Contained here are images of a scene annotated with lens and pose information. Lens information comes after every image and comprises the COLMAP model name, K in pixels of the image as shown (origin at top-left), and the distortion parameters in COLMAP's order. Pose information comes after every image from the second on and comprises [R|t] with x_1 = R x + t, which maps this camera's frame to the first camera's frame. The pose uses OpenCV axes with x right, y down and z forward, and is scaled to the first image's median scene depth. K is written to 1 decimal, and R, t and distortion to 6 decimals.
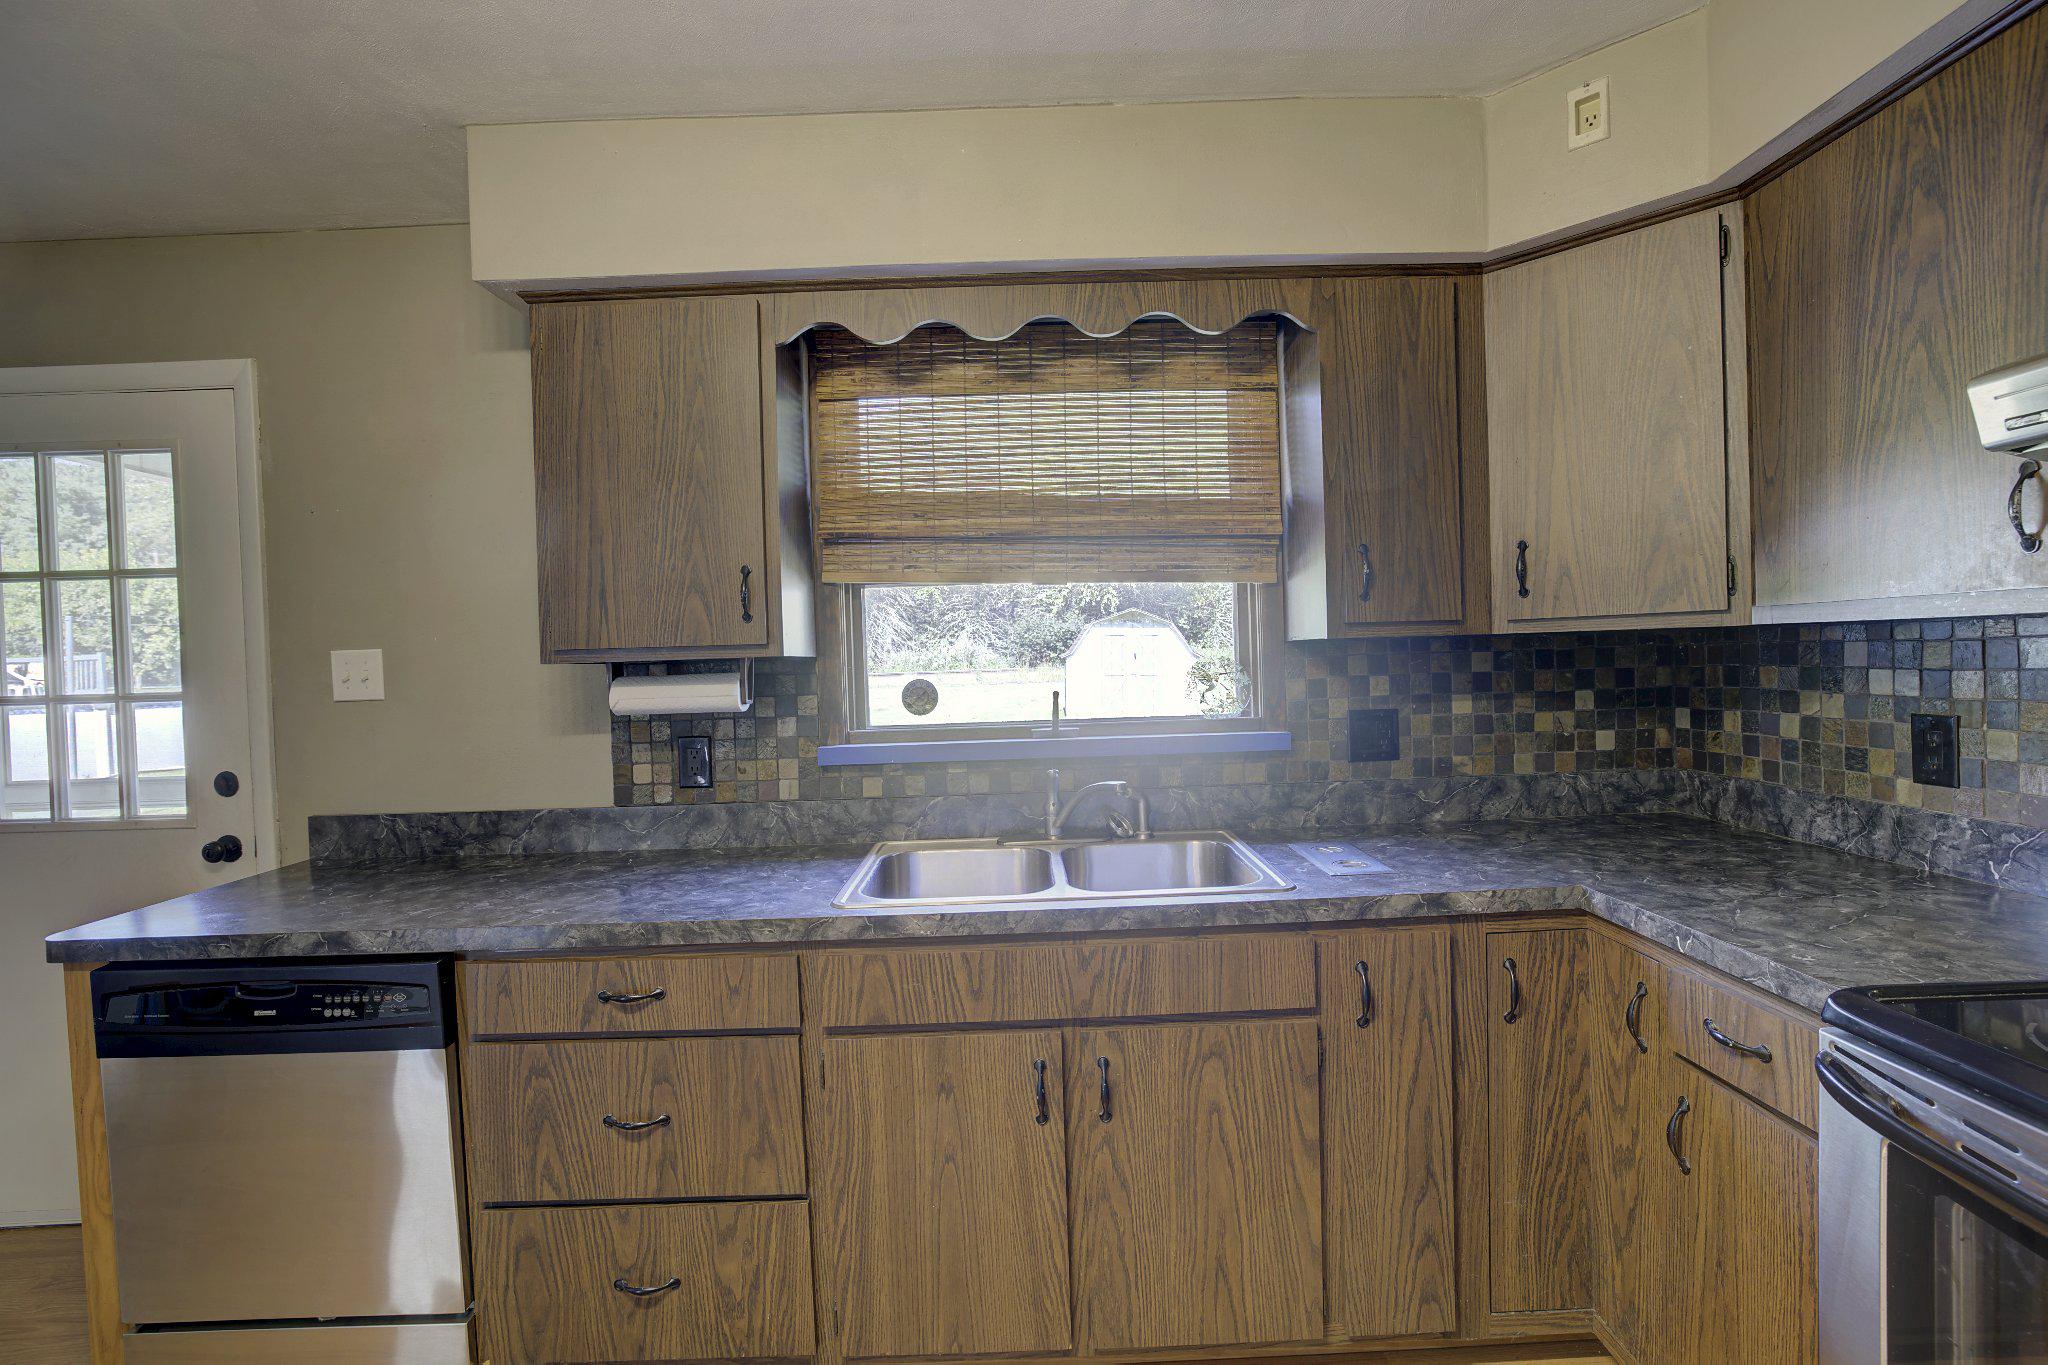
lens RADIAL K [[912.8, 0, 1028.8], [0, 912.8, 680.6], [0, 0, 1]] dist [-0.049497, 0.021499]
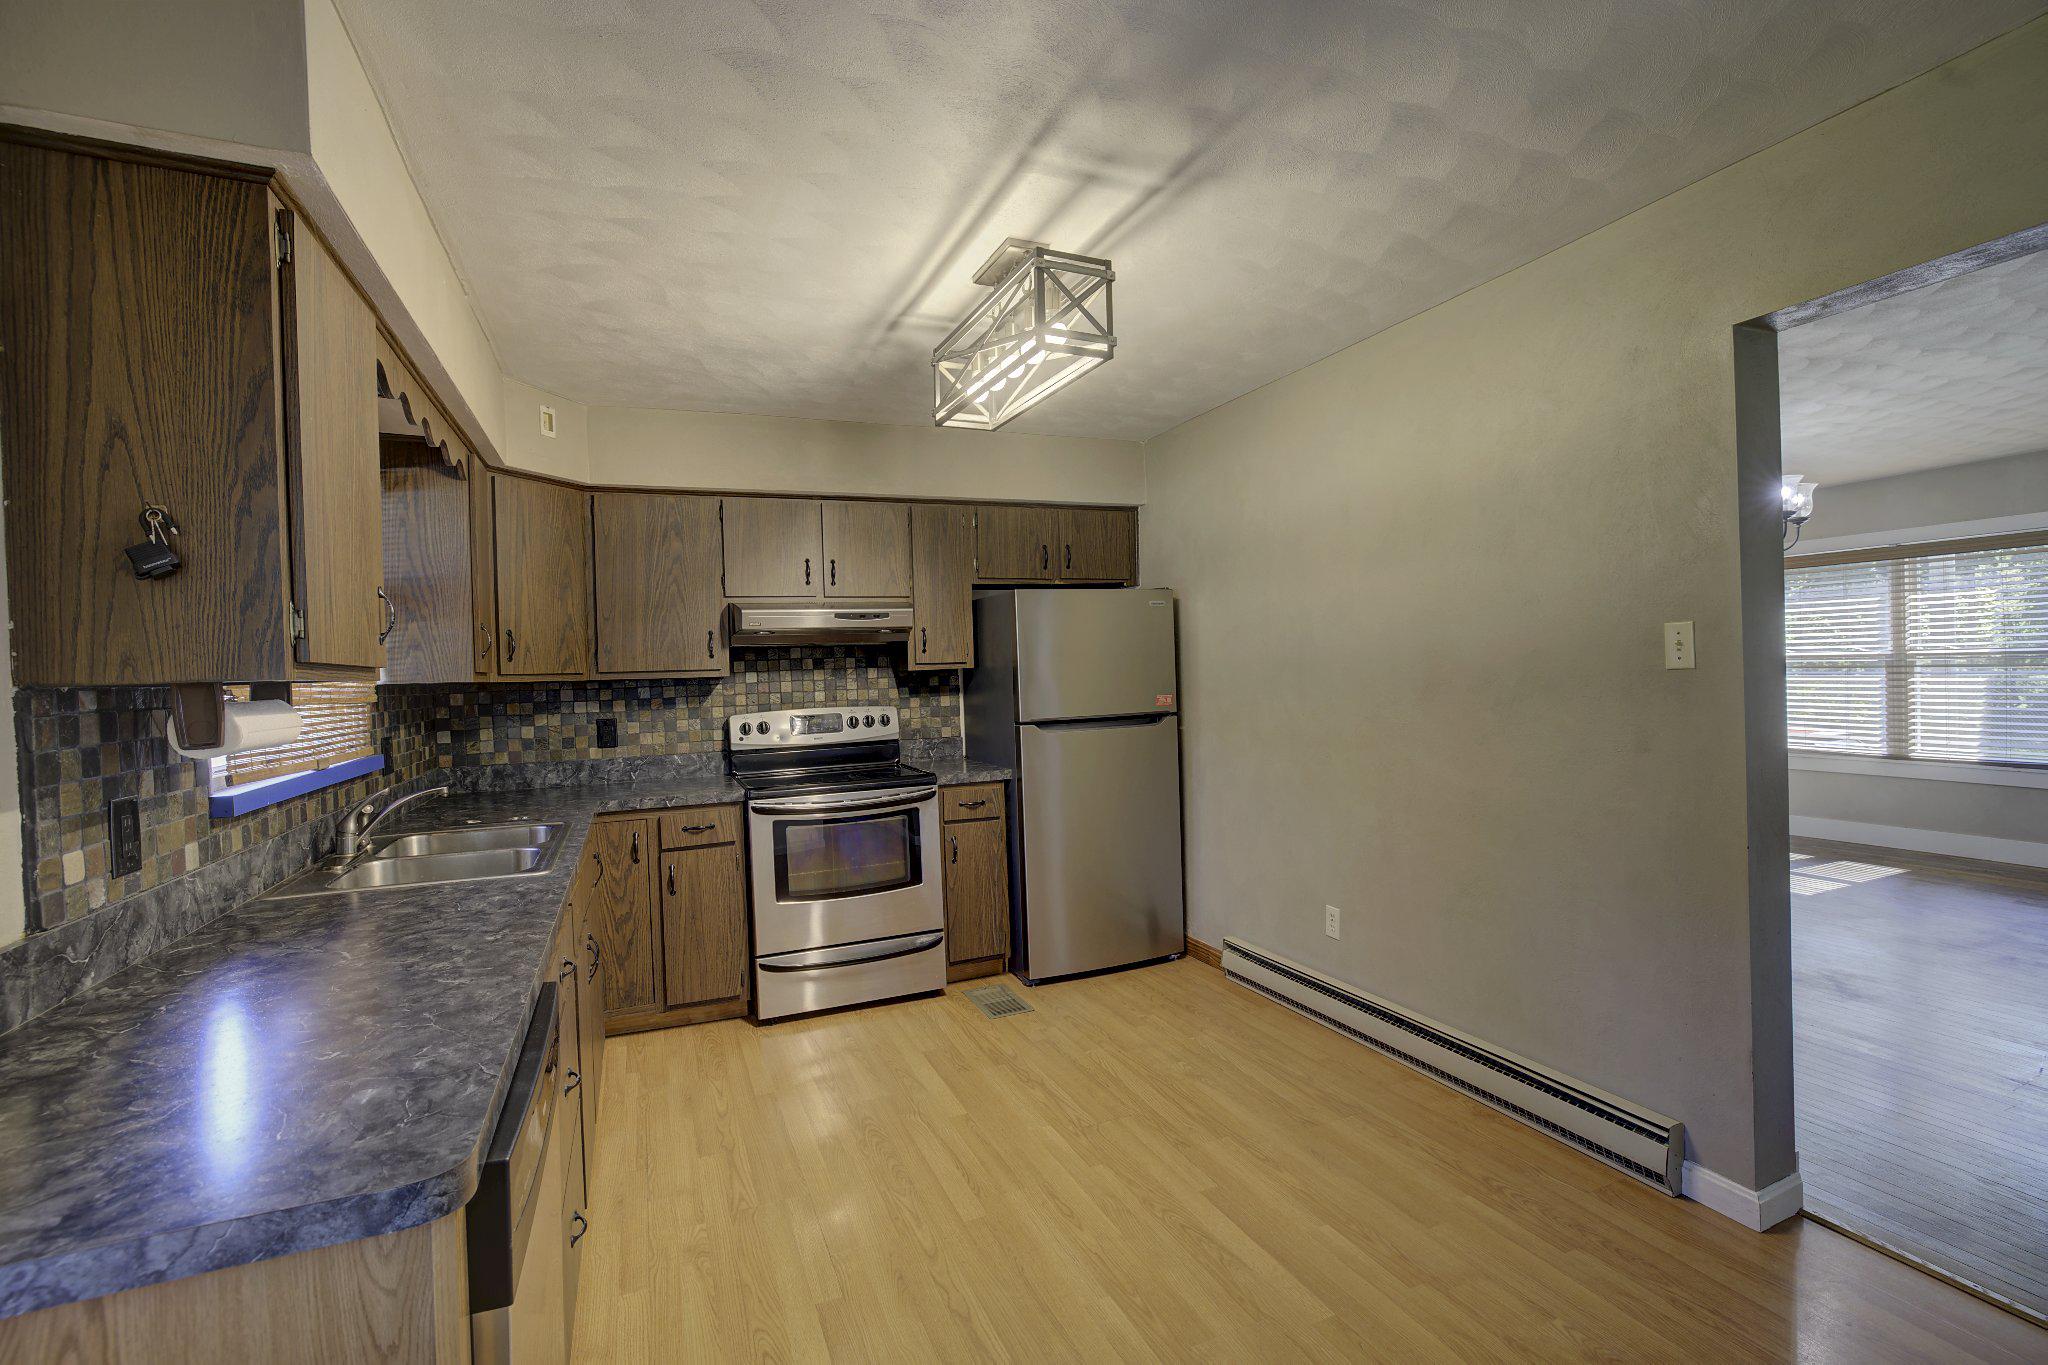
lens RADIAL K [[912.8, 0, 1028.8], [0, 912.8, 680.6], [0, 0, 1]] dist [-0.049497, 0.021499]
pose [[-0.381475, 0.034737, 0.923726, -1.446974], [0.065492, 0.997798, -0.010476, 0.029175], [-0.922056, 0.056500, -0.382910, 0.723612]]
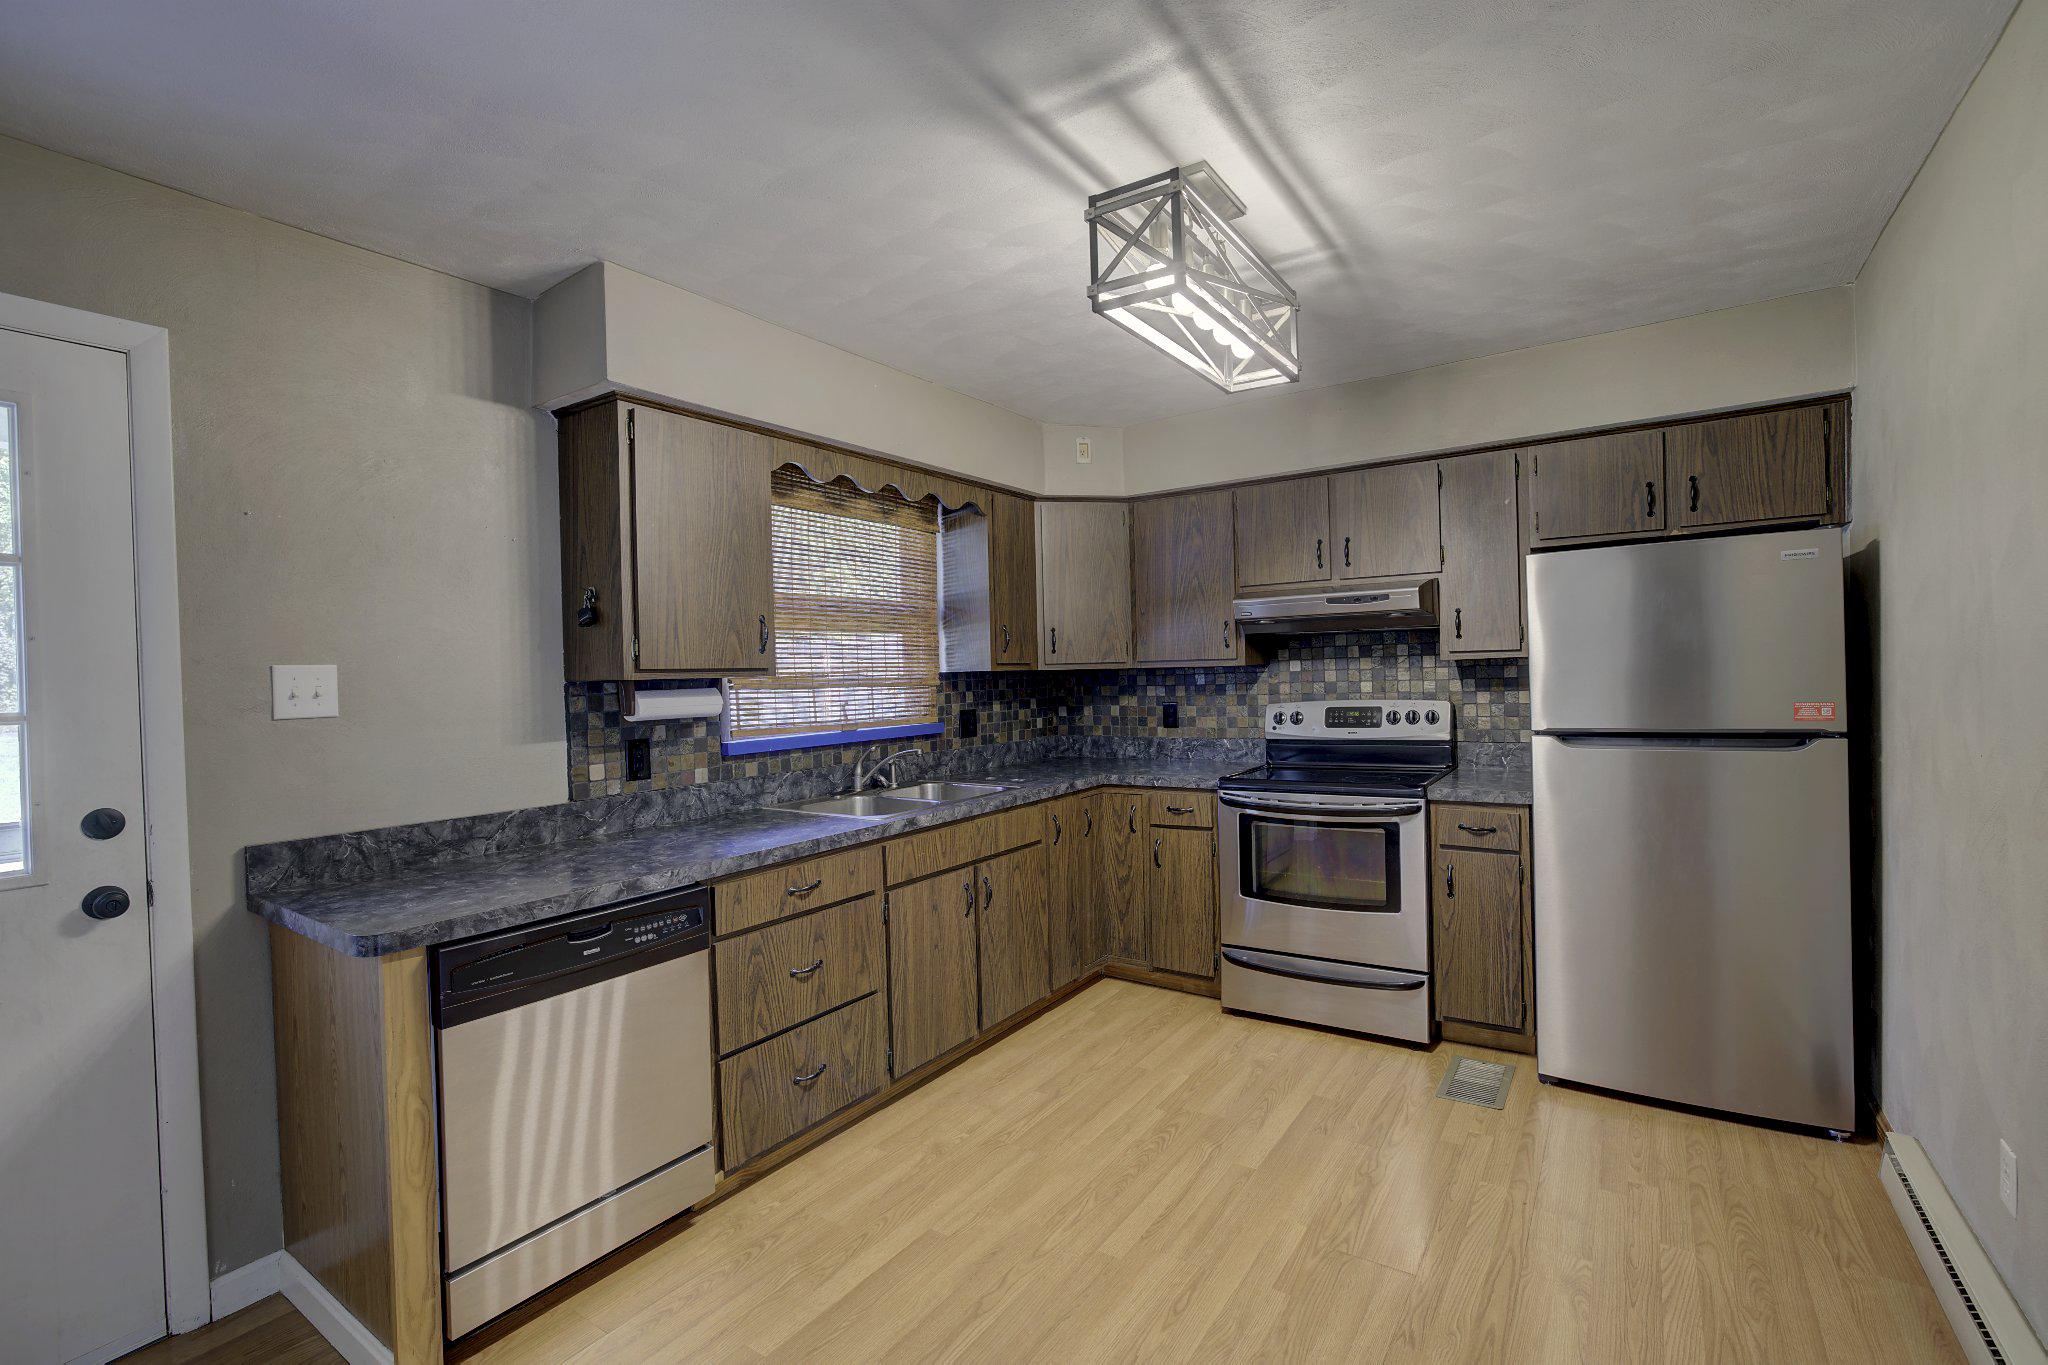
lens RADIAL K [[912.8, 0, 1028.8], [0, 912.8, 680.6], [0, 0, 1]] dist [-0.049497, 0.021499]
pose [[0.570054, 0.009475, 0.821553, -1.281322], [0.027177, 0.999169, -0.030380, 0.037714], [-0.821158, 0.039645, 0.569323, -0.206713]]
